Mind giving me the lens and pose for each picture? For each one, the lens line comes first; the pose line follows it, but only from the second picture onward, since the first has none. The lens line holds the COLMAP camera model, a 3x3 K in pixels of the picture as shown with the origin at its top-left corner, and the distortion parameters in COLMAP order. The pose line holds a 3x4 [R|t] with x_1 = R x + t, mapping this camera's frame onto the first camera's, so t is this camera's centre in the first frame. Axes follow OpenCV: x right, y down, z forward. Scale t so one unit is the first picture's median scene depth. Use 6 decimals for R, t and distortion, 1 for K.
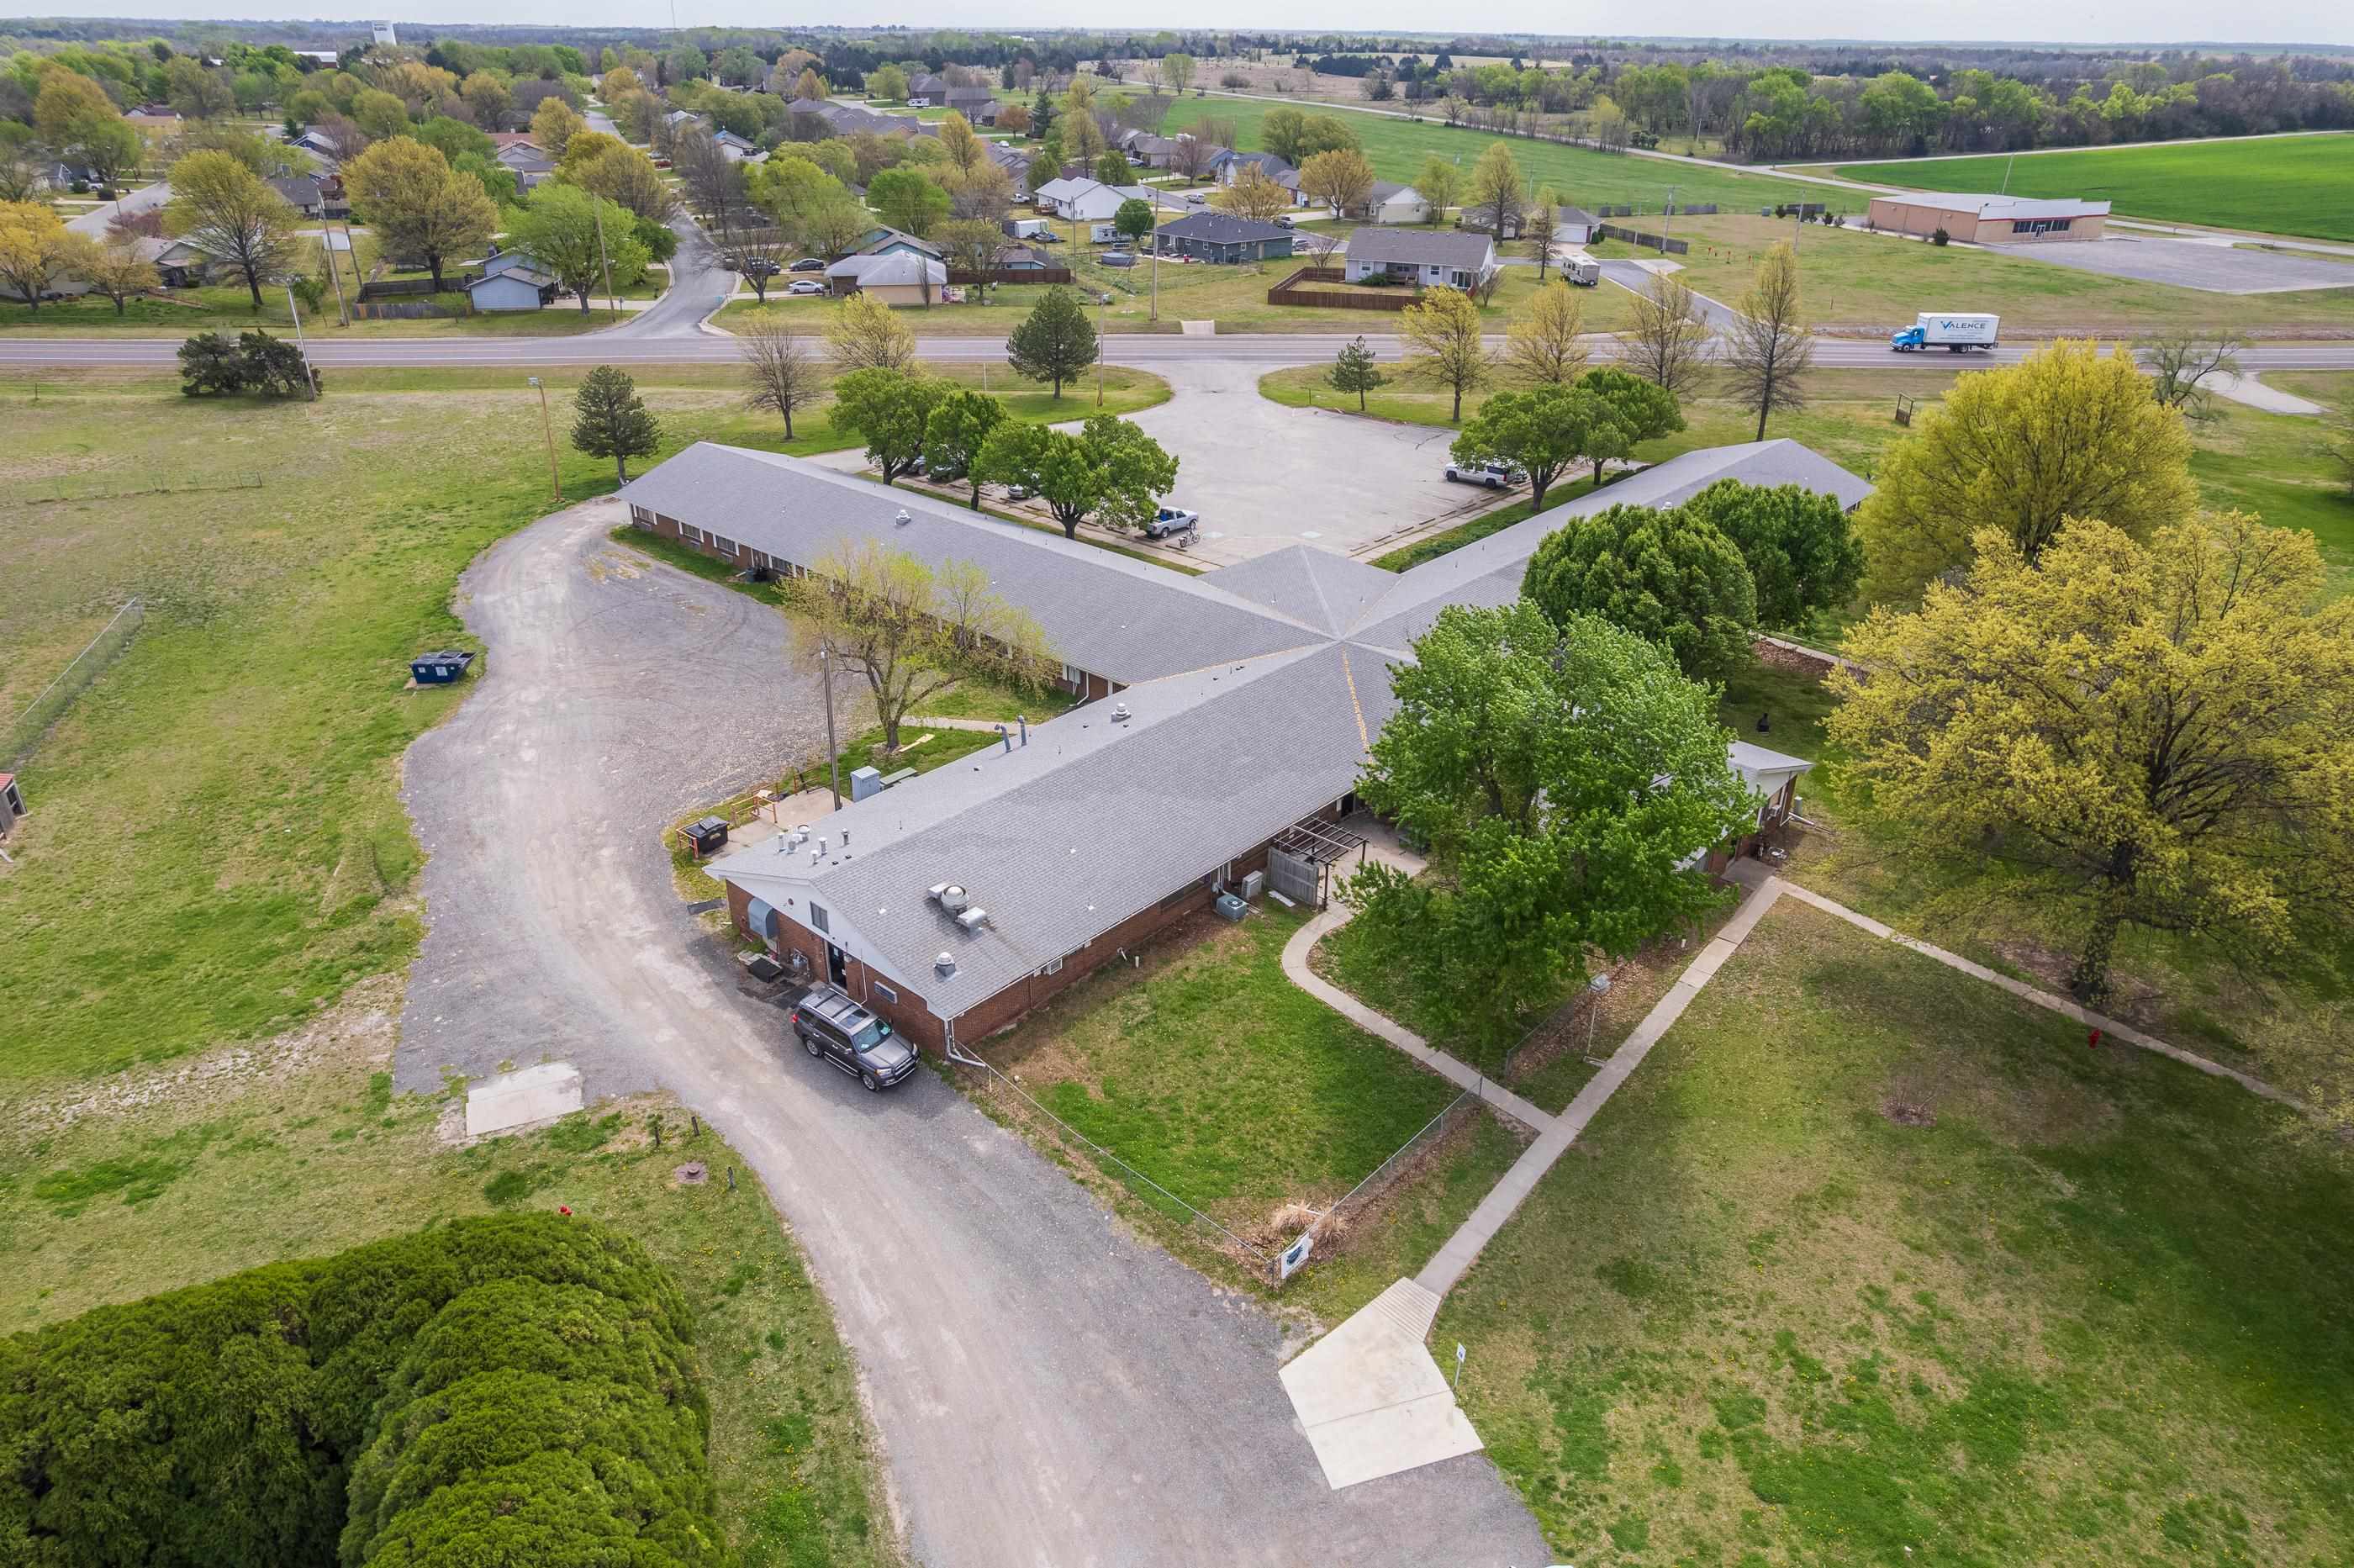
lens RADIAL K [[1509.6, 0, 1166.6], [0, 1509.6, 786.0], [0, 0, 1]] dist [-0.084397, 0.073299]
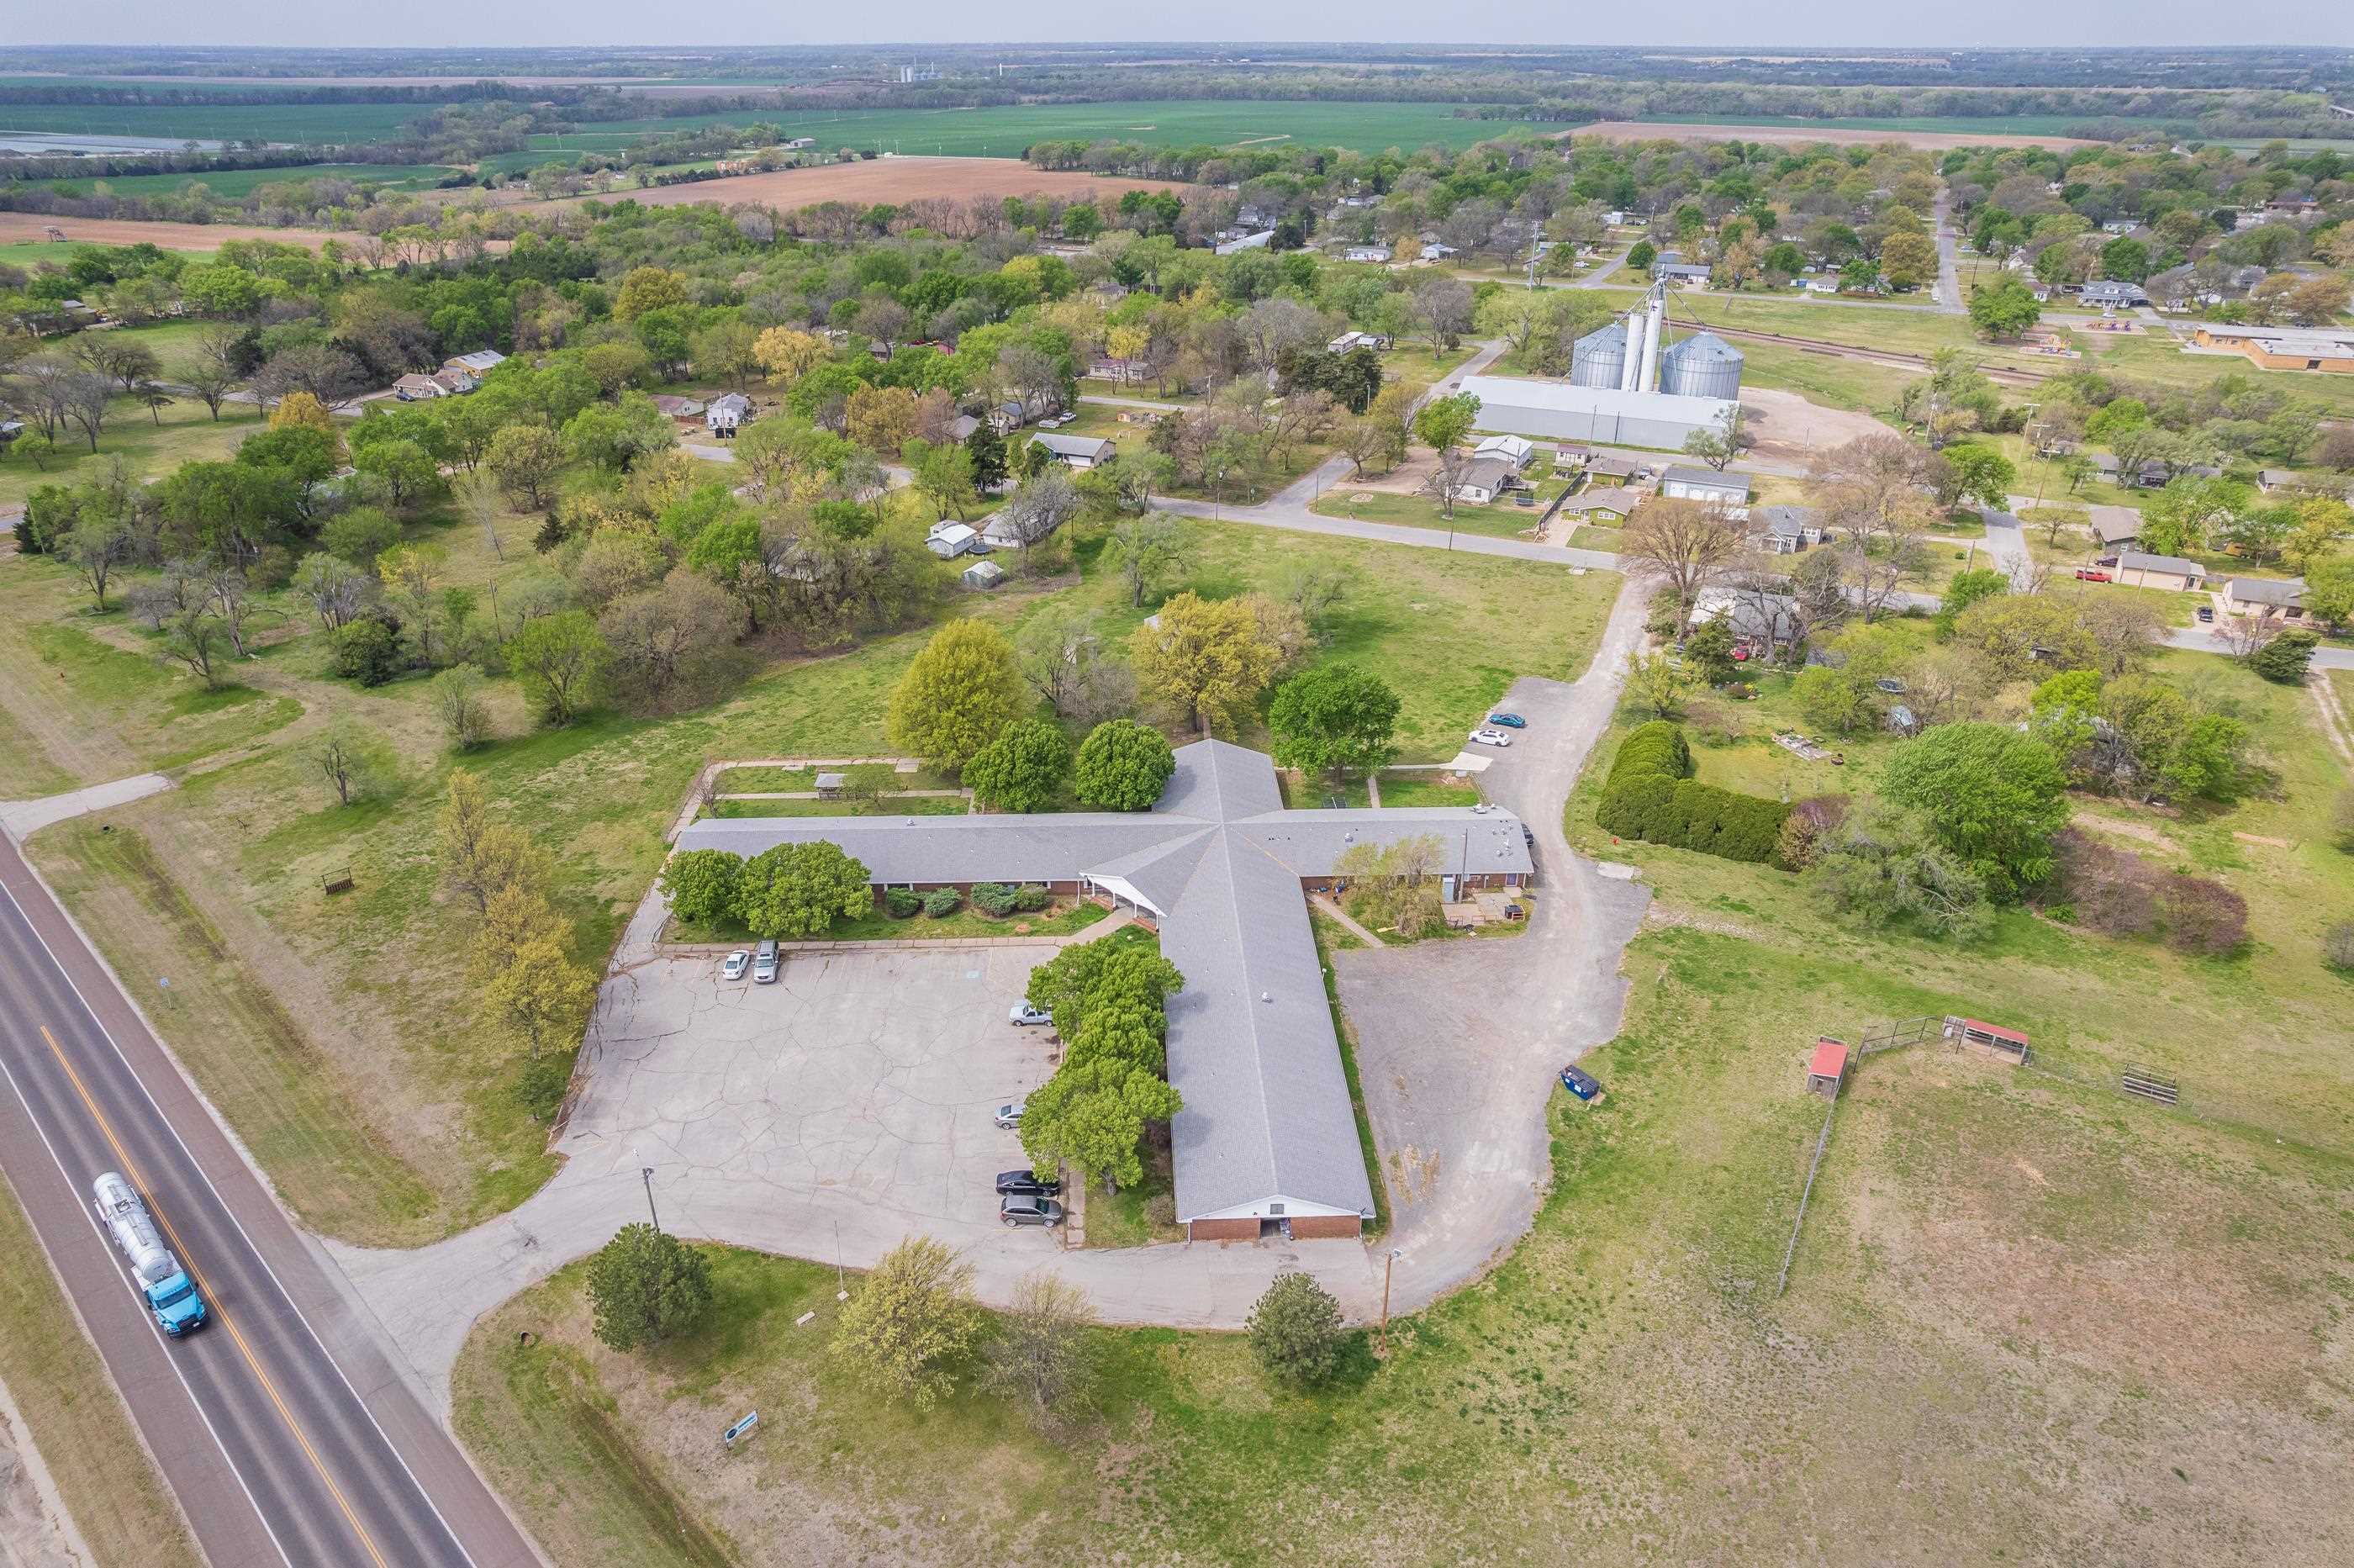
lens RADIAL K [[1509.6, 0, 1166.6], [0, 1509.6, 786.0], [0, 0, 1]] dist [-0.084397, 0.073299]
pose [[-0.696414, -0.332005, 0.636223, -1.832553], [0.320731, 0.649090, 0.689793, -2.548138], [-0.641981, 0.684438, -0.345551, 2.729199]]
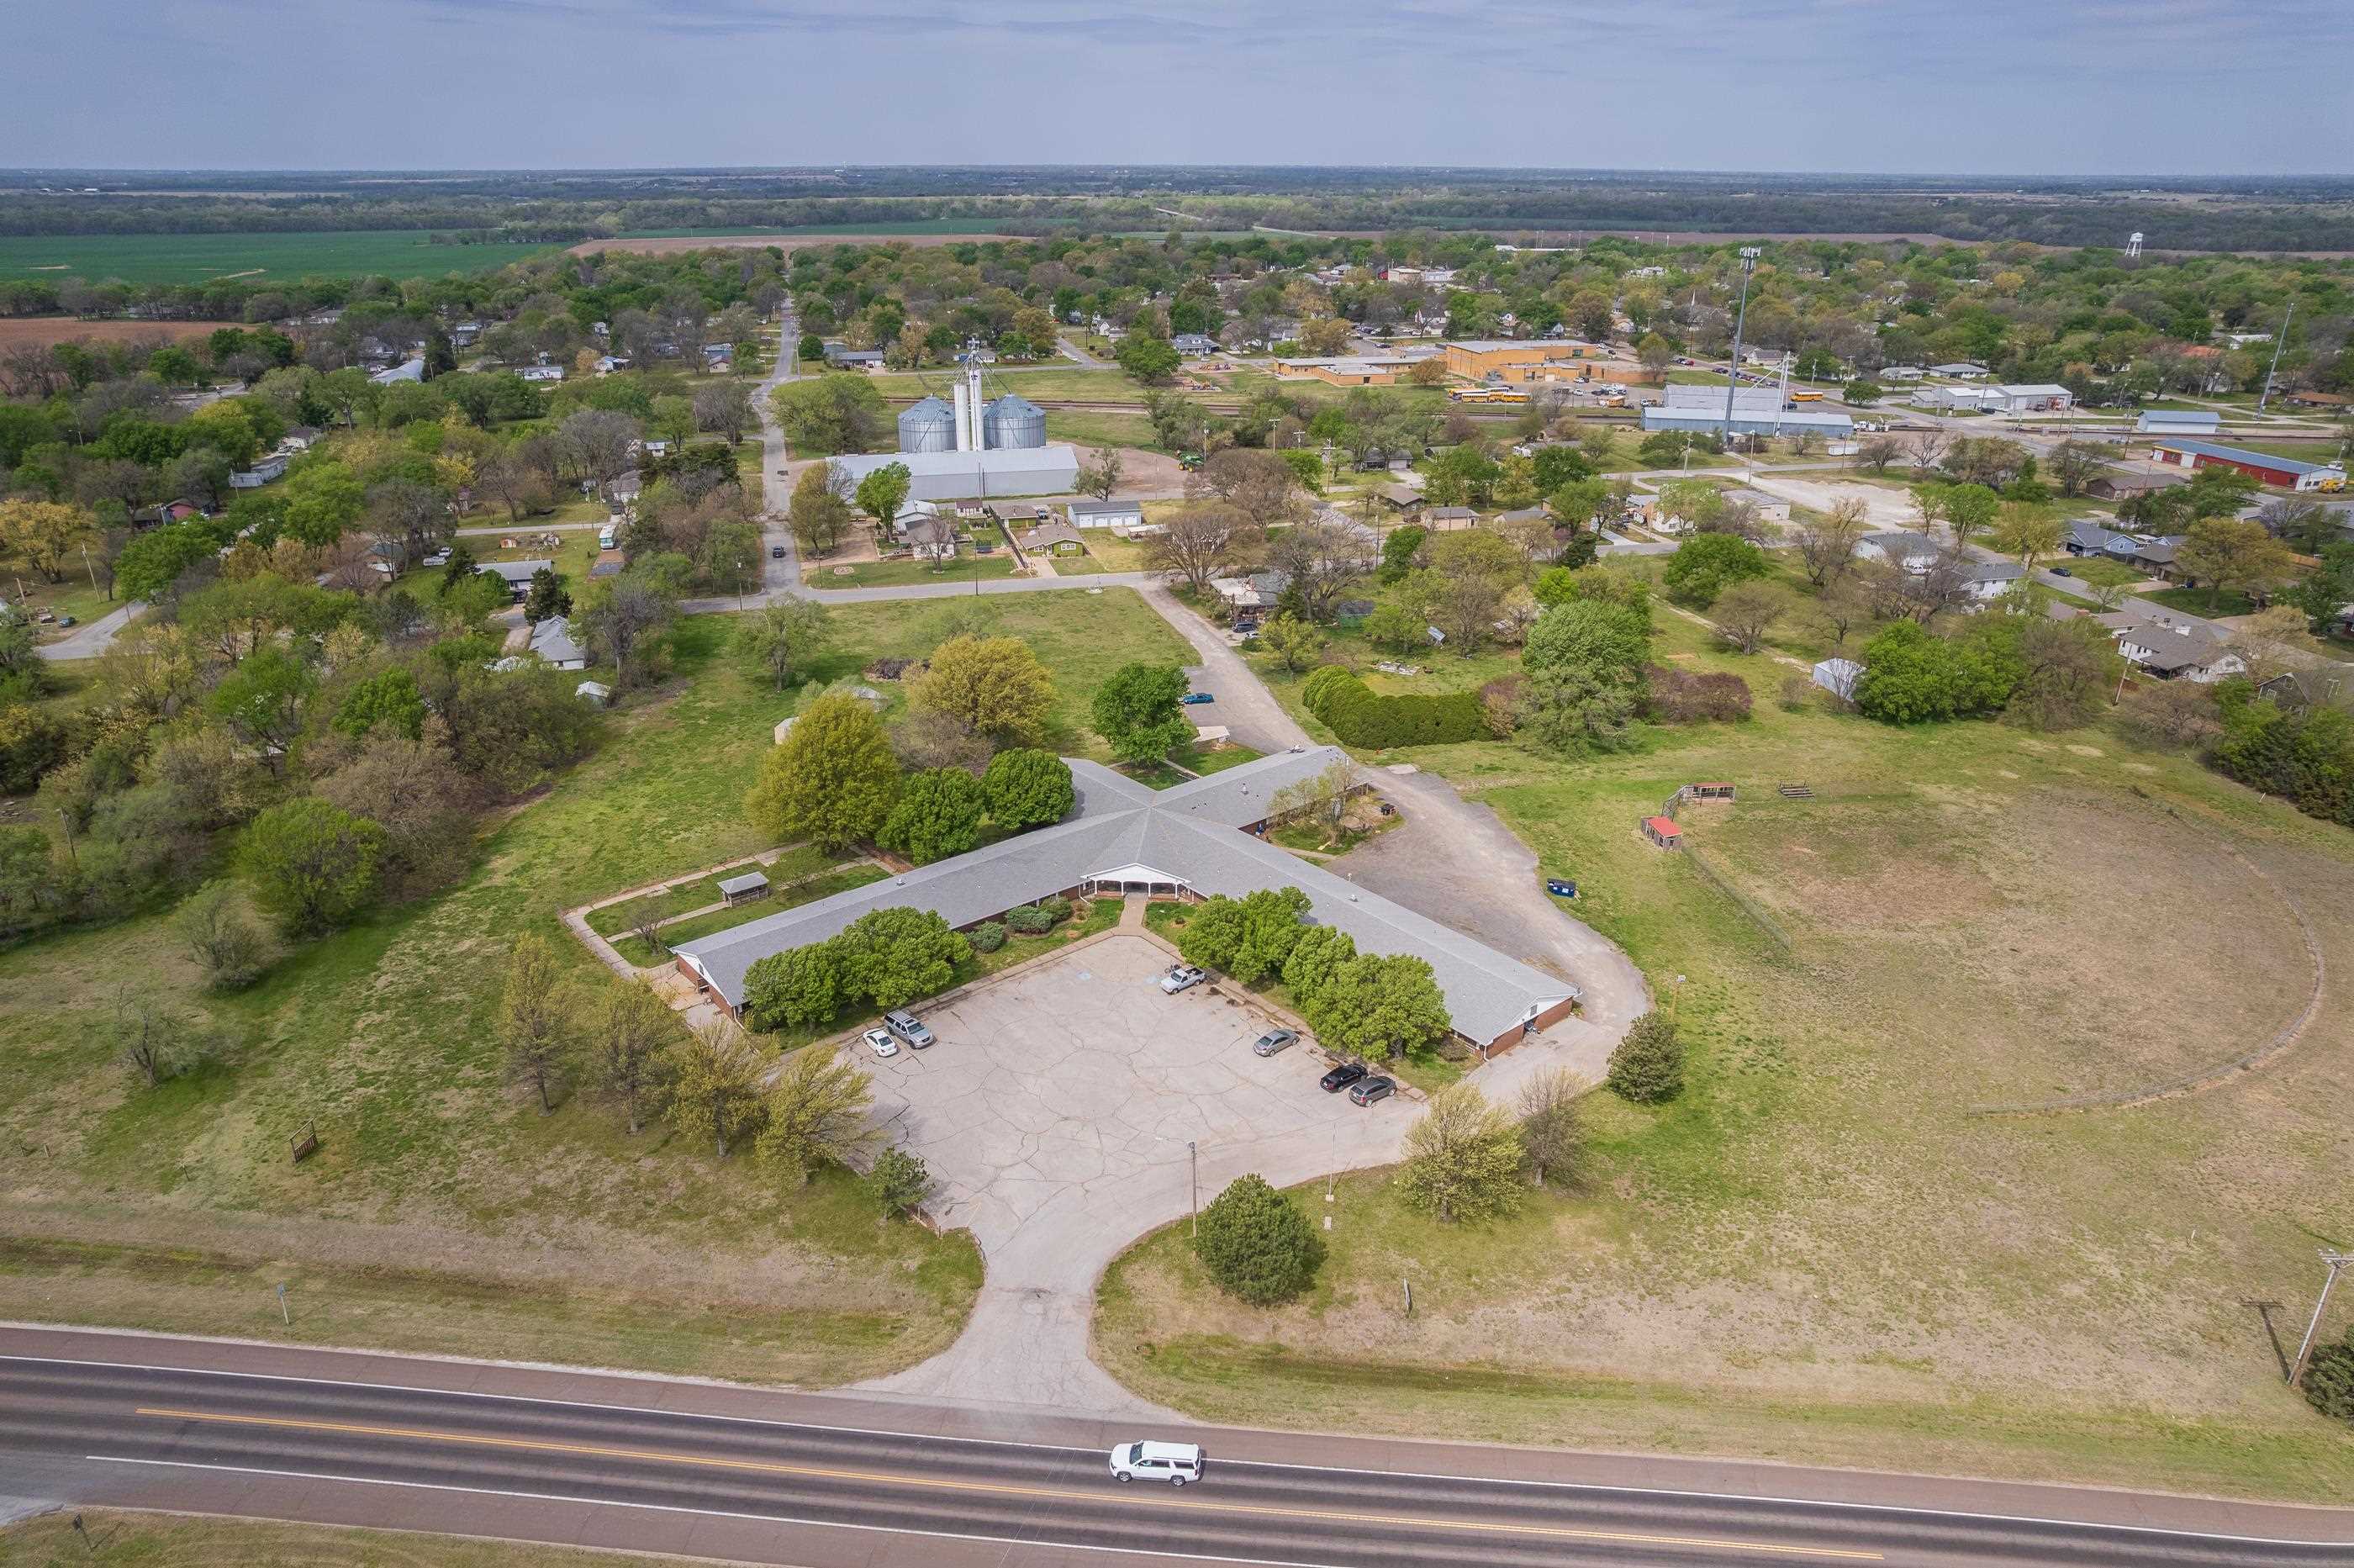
lens RADIAL K [[1509.6, 0, 1166.6], [0, 1509.6, 786.0], [0, 0, 1]] dist [-0.084397, 0.073299]
pose [[-0.990009, -0.065834, 0.124695, -0.329350], [0.052850, 0.646613, 0.760985, -3.044819], [-0.130729, 0.759972, -0.636674, 3.900594]]
